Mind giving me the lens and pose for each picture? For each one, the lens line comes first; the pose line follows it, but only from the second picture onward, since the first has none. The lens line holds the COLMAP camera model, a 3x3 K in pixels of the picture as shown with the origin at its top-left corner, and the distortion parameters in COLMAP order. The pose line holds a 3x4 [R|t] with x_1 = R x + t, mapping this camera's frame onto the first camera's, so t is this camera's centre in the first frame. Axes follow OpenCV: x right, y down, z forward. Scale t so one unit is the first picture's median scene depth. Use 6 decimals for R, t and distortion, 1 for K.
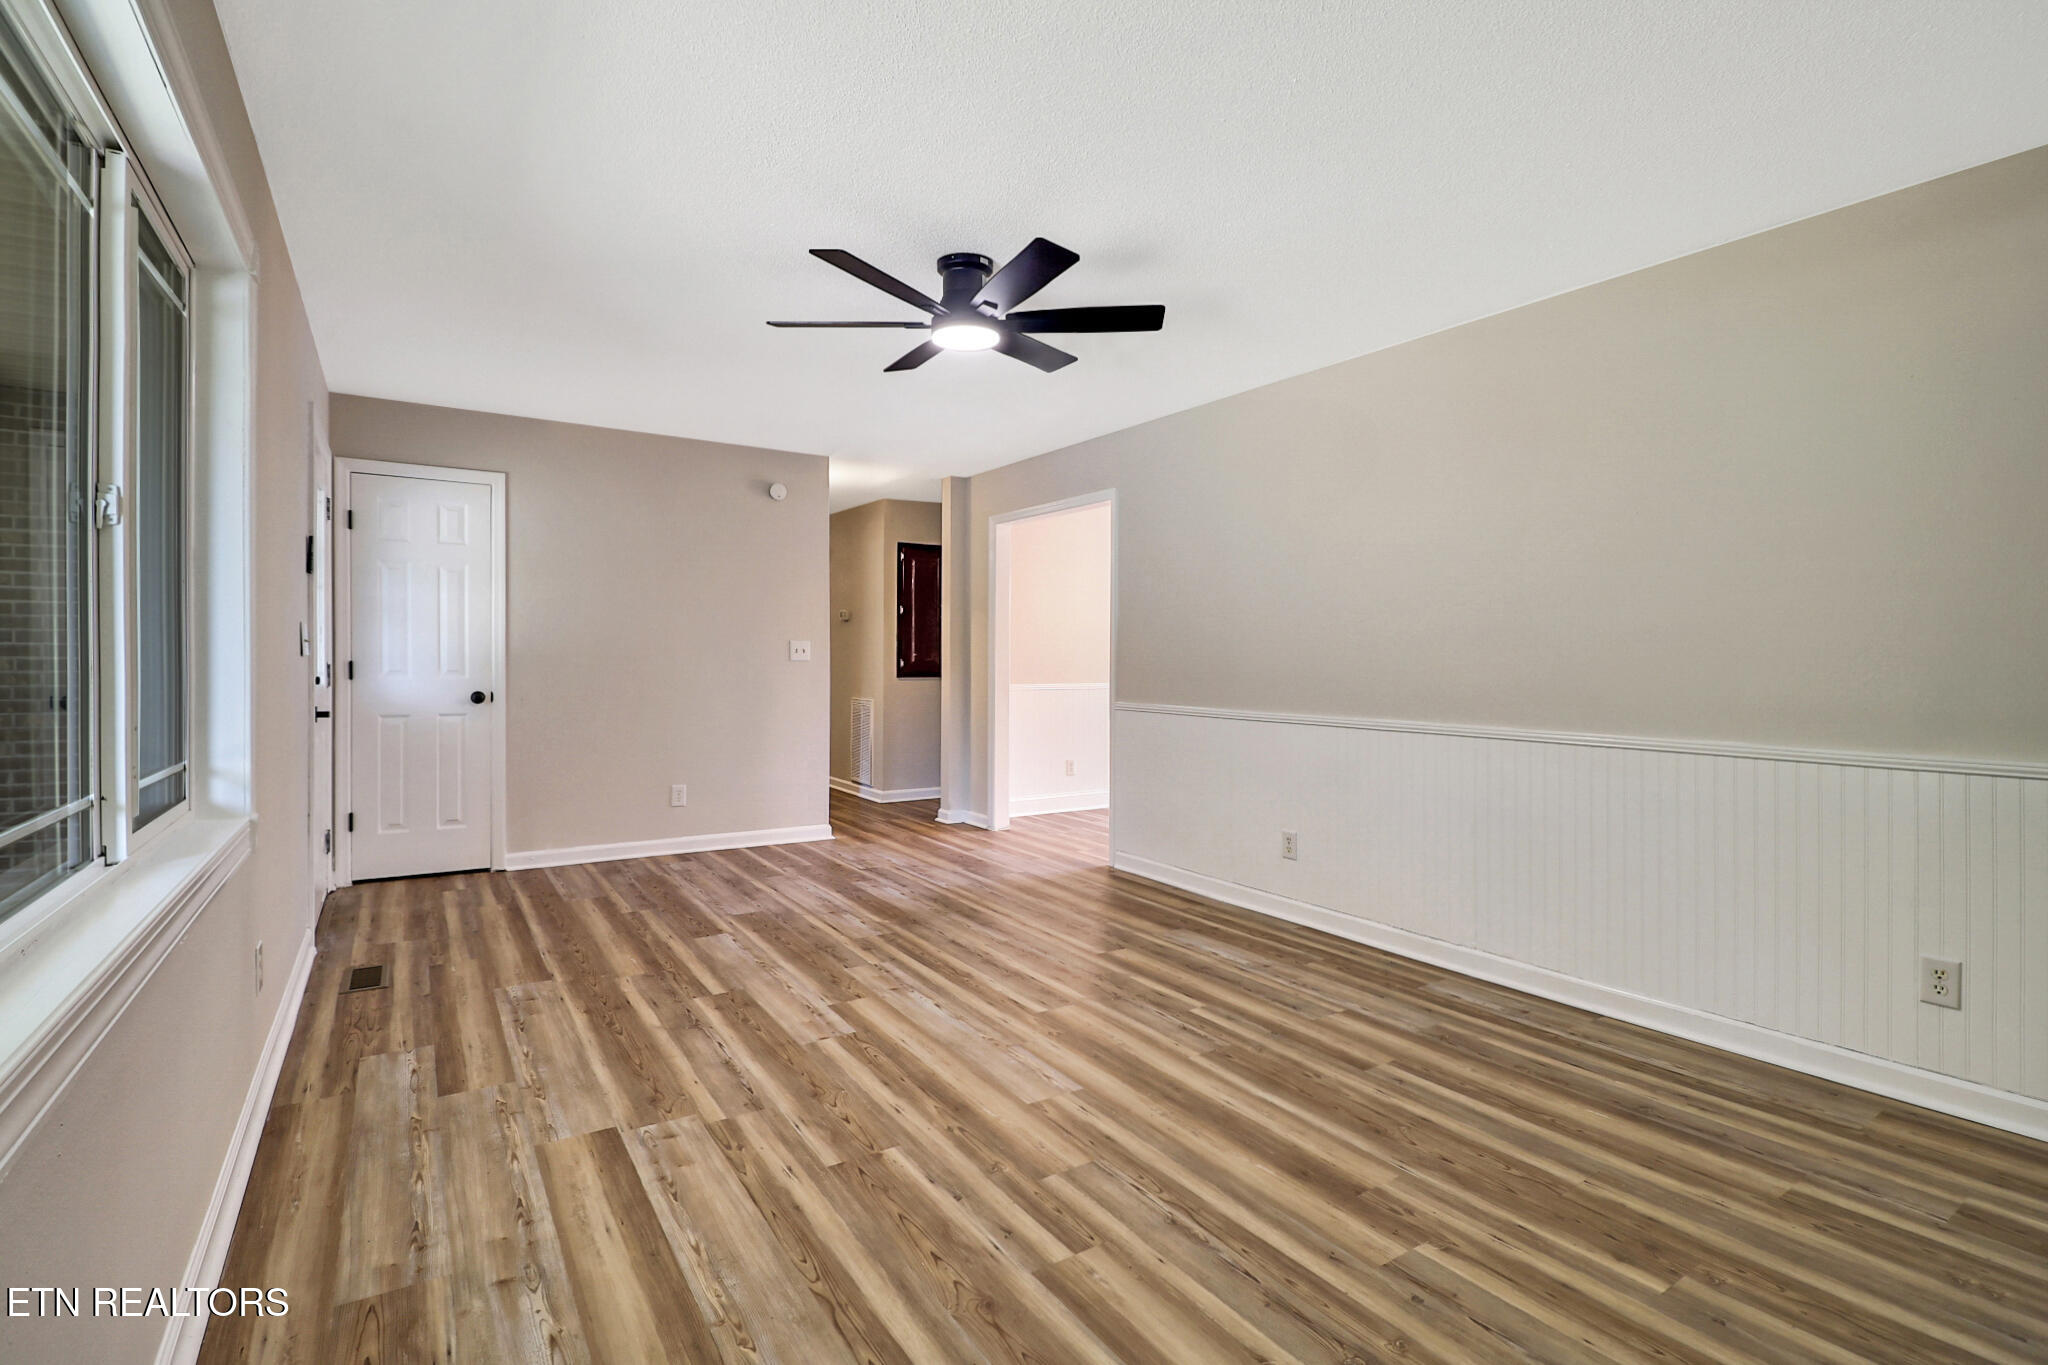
lens RADIAL K [[951.6, 0, 1018.5], [0, 951.6, 673.8], [0, 0, 1]] dist [-0.026468, -0.002451]
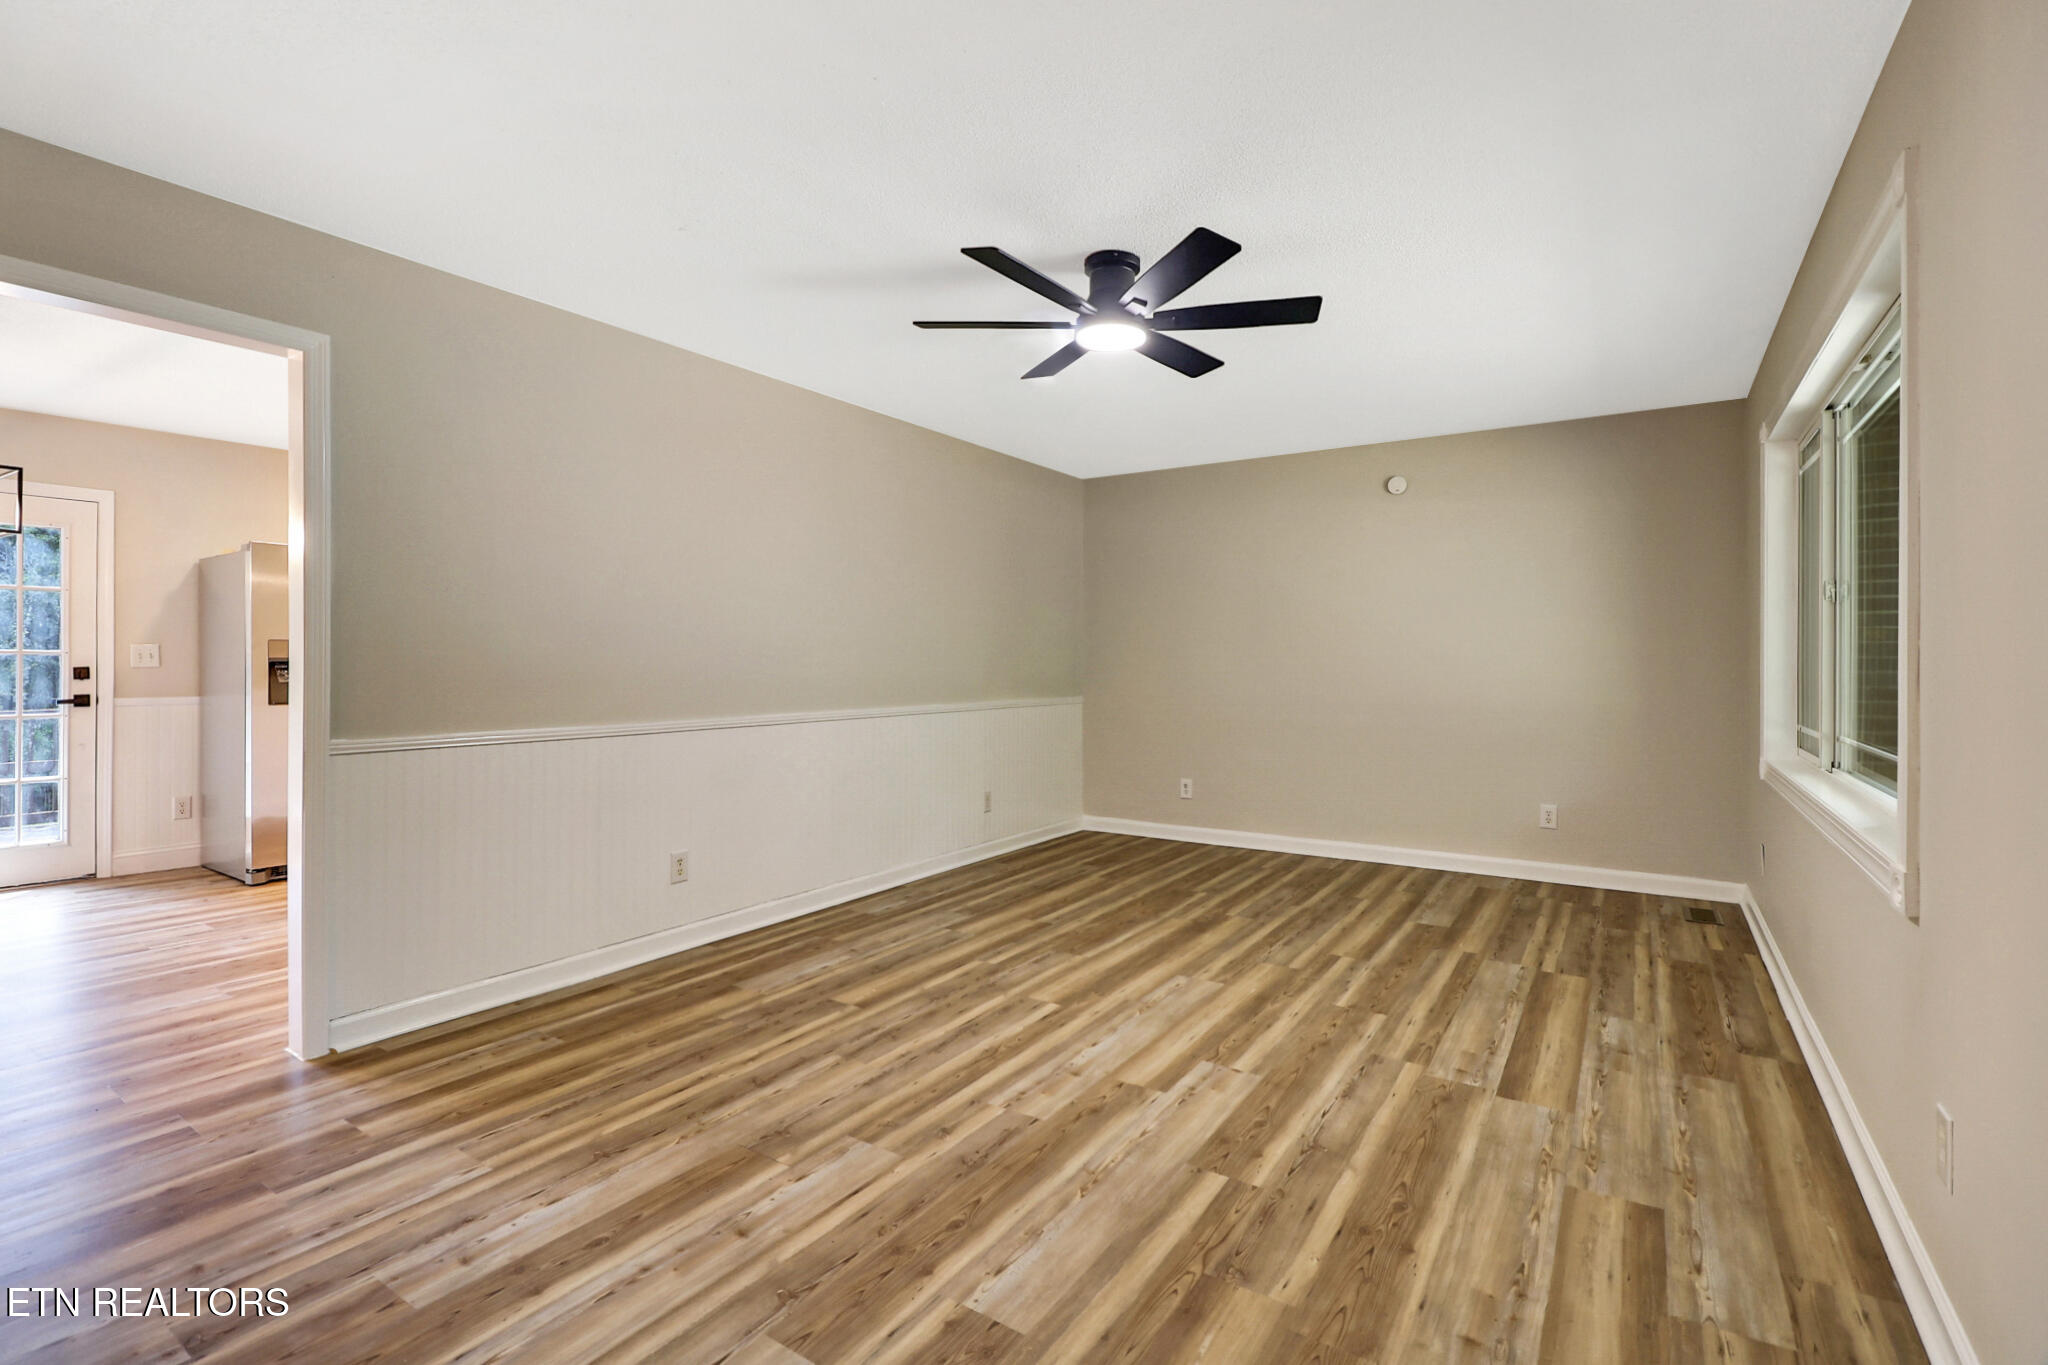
lens RADIAL K [[951.6, 0, 1017.7], [0, 951.6, 667.6], [0, 0, 1]] dist [-0.026468, -0.002451]
pose [[-0.403963, -0.015574, 0.914643, -0.961711], [0.012131, 0.999676, 0.022380, -0.033126], [-0.914695, 0.020136, -0.403643, 1.564751]]
